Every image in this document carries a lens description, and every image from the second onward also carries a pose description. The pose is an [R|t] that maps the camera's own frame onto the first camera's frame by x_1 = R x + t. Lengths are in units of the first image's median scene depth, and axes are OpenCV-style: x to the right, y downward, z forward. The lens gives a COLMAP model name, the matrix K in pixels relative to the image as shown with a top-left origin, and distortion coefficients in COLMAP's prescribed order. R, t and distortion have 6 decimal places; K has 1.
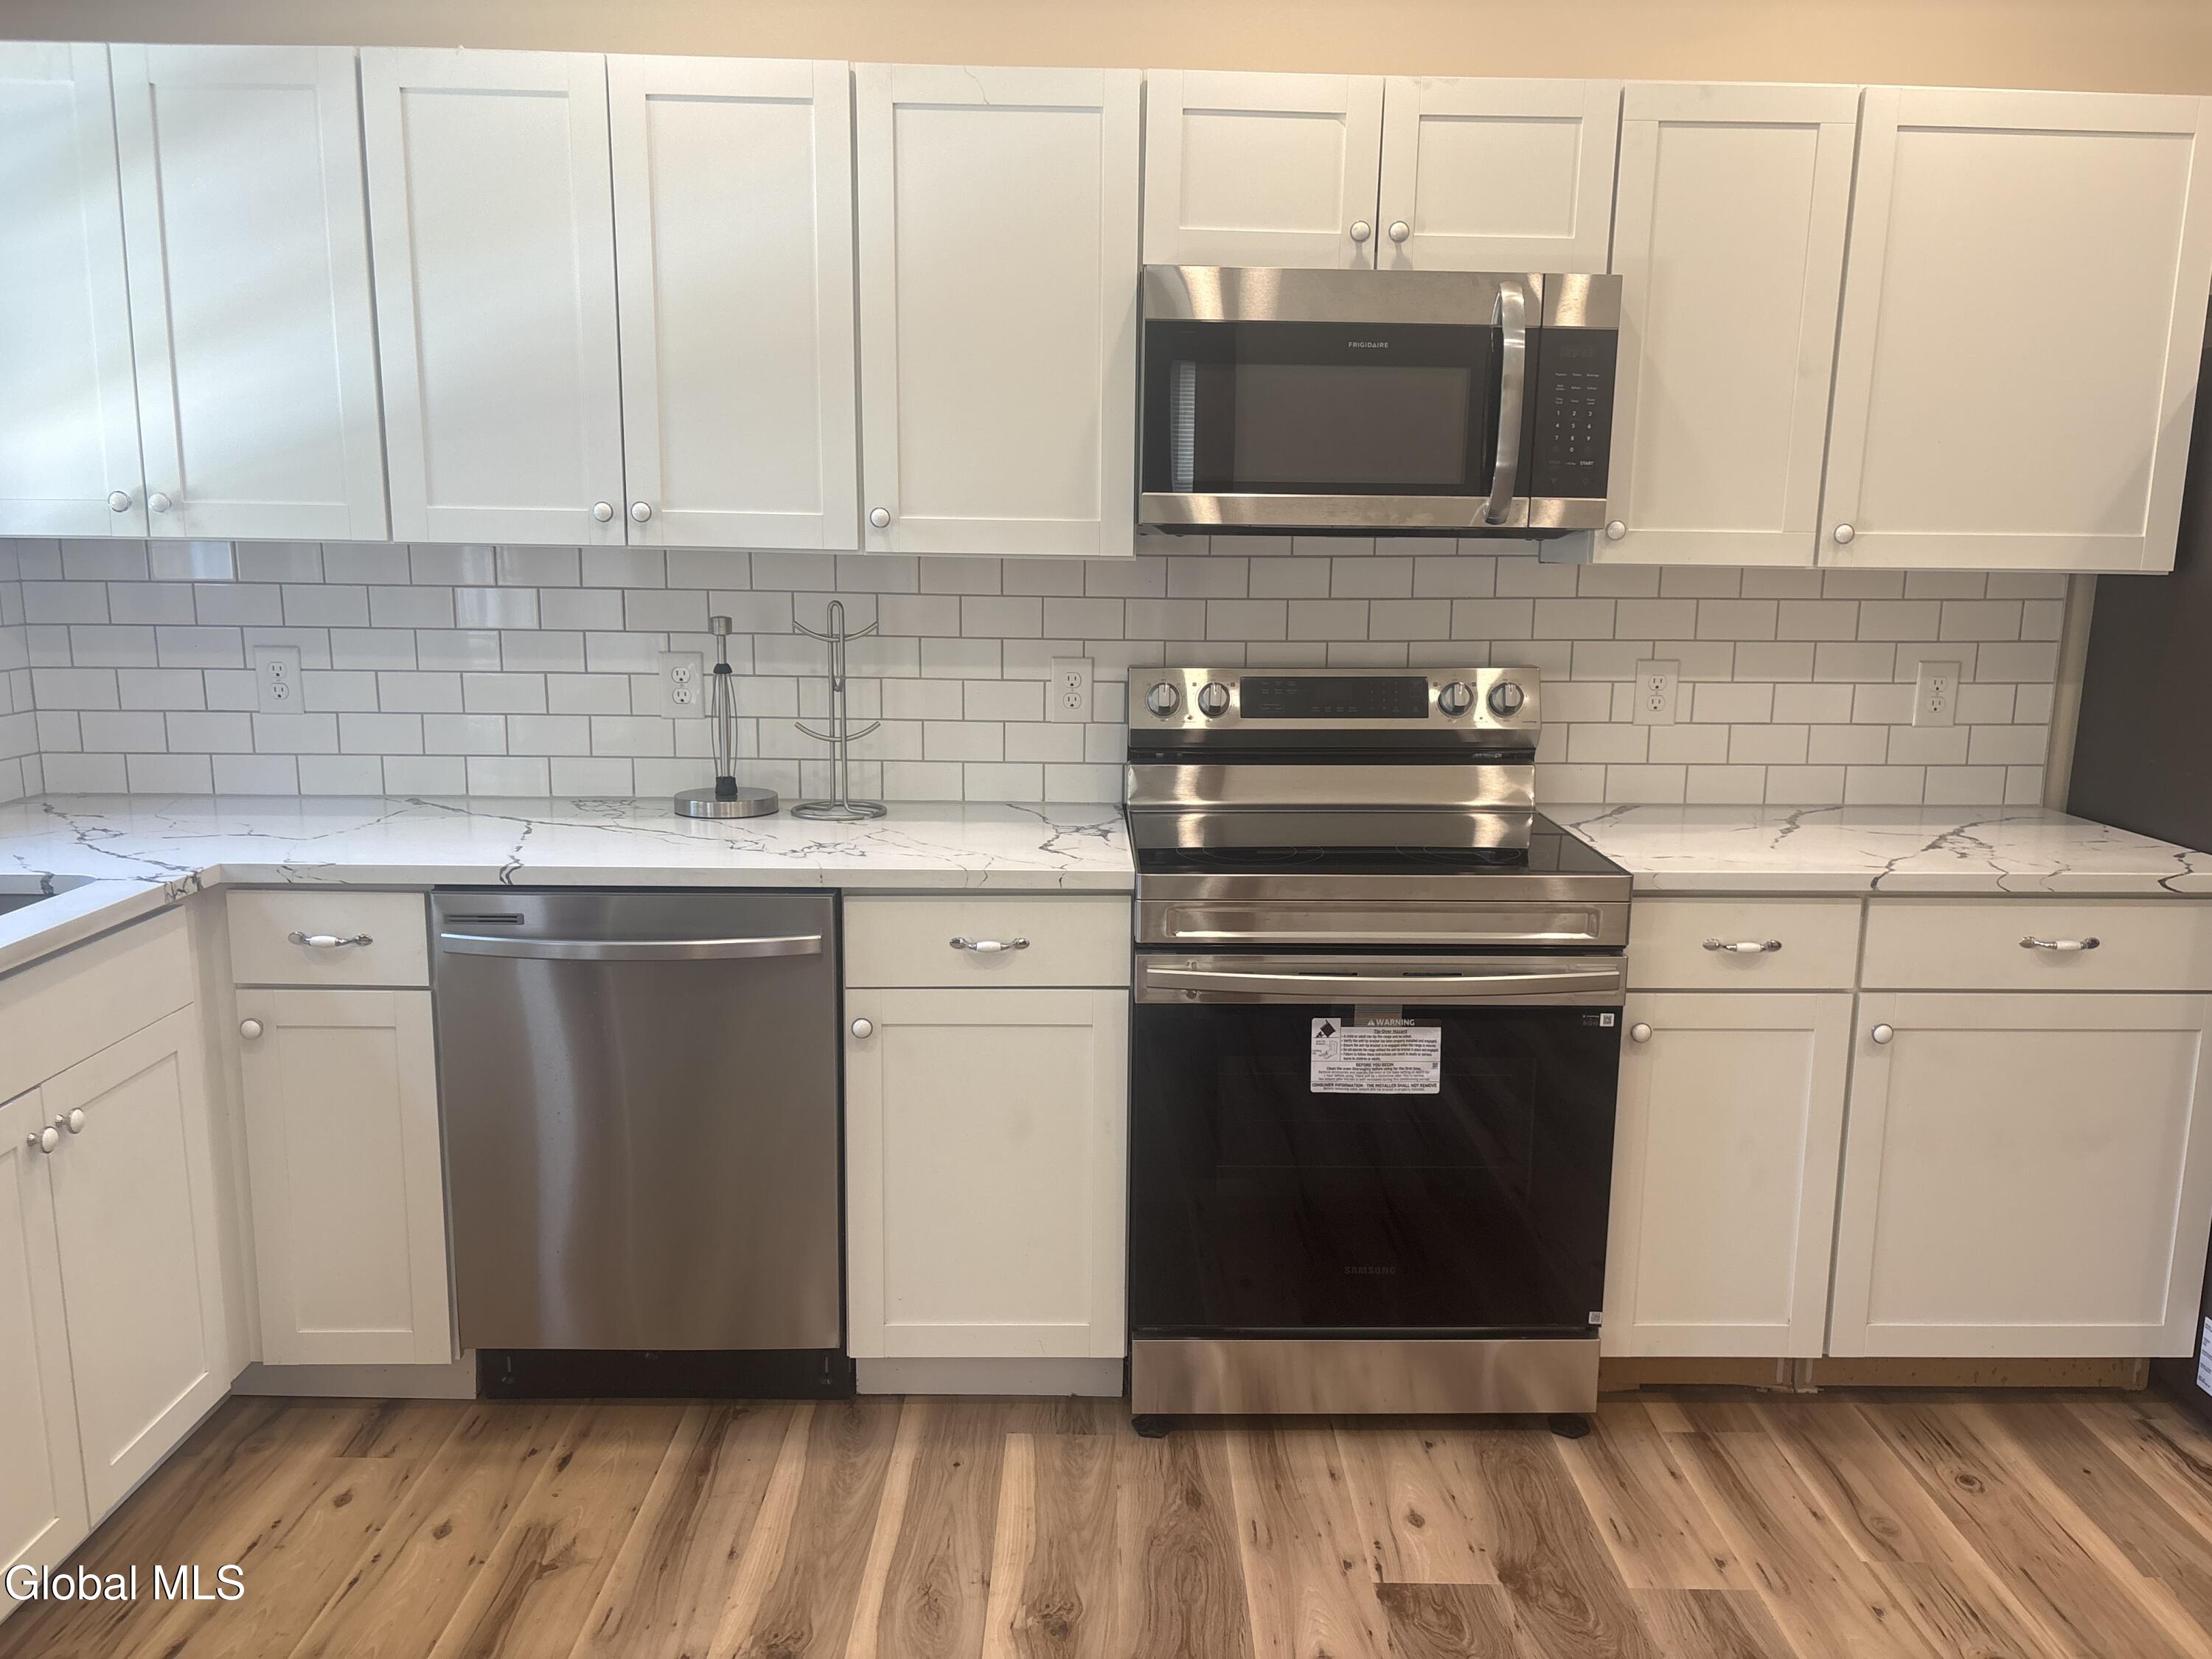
lens RADIAL K [[1683.7, 0, 1127.6], [0, 1683.7, 844.7], [0, 0, 1]] dist [0.059910, -0.066004]
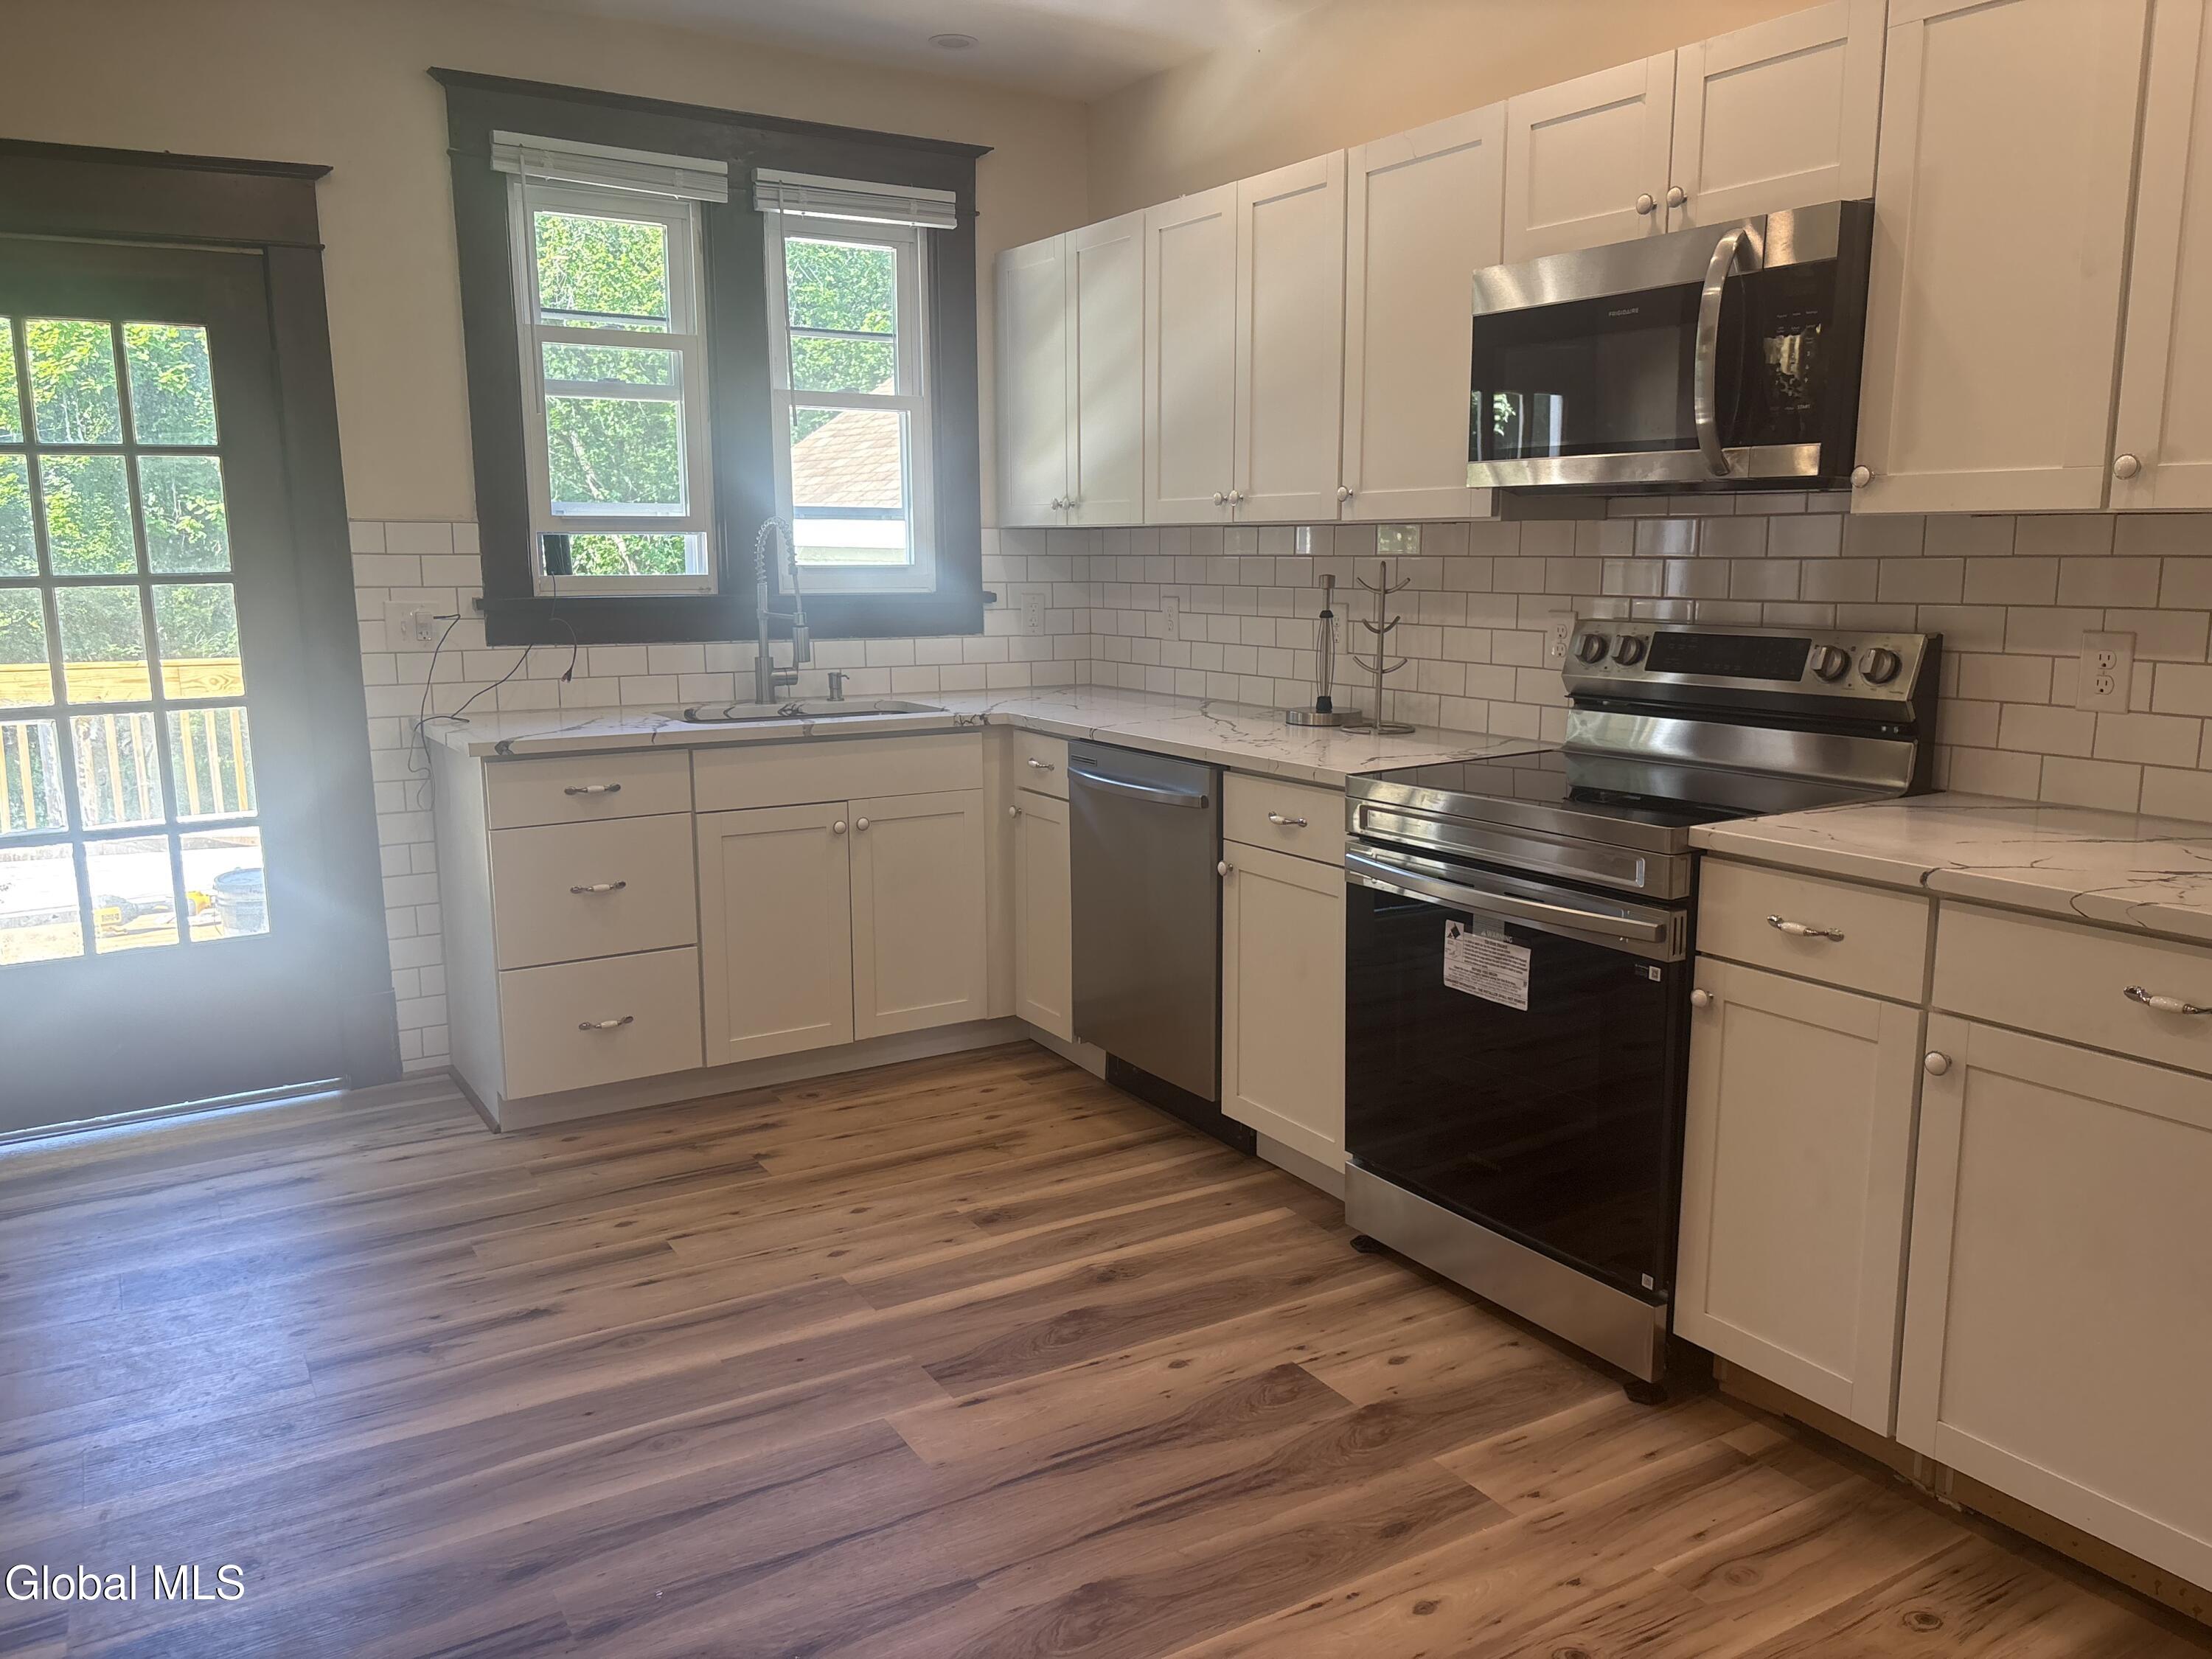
lens RADIAL K [[1683.7, 0, 1102.9], [0, 1683.7, 841.3], [0, 0, 1]] dist [0.059910, -0.066004]
pose [[0.500220, 0.136550, -0.855064, 0.930693], [-0.147199, 0.986524, 0.071431, 0.003740], [0.853295, 0.090134, 0.513579, 0.206176]]
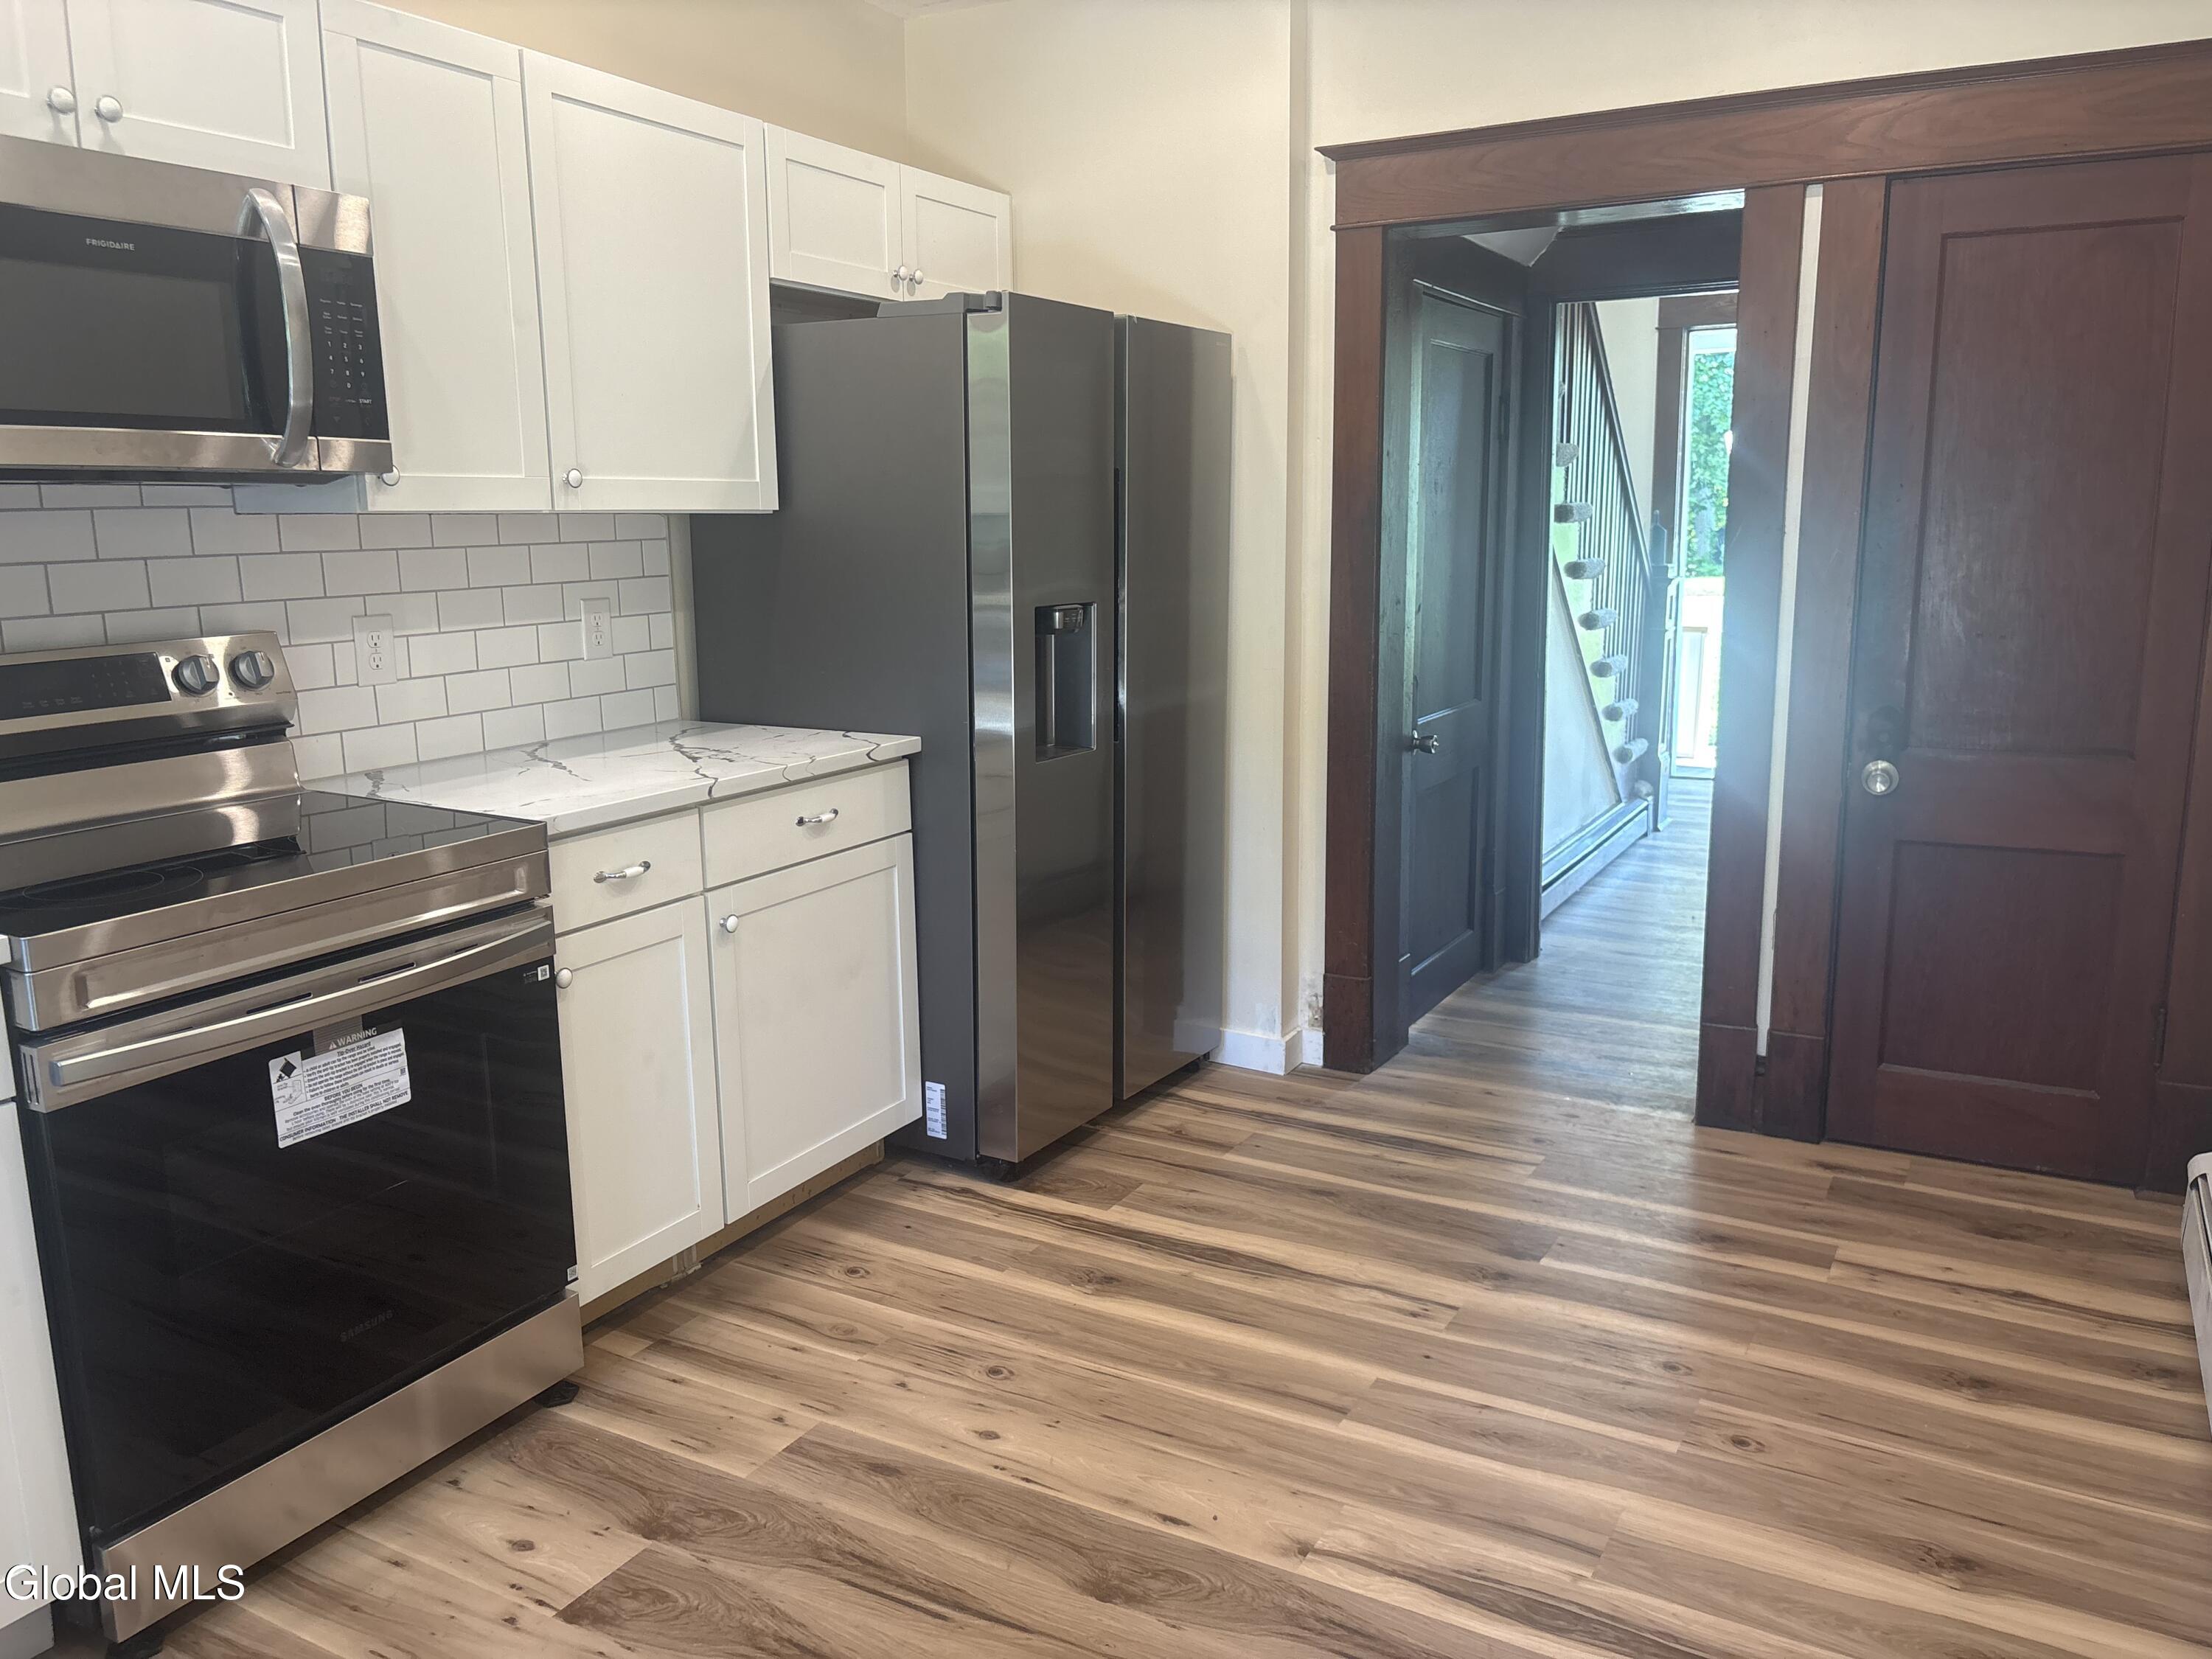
lens RADIAL K [[1683.7, 0, 1113.3], [0, 1683.7, 830.2], [0, 0, 1]] dist [0.059910, -0.066004]
pose [[0.501765, -0.181569, 0.845733, -0.357873], [0.175112, 0.978799, 0.106244, -0.023408], [-0.847094, 0.094788, 0.522922, 0.194250]]
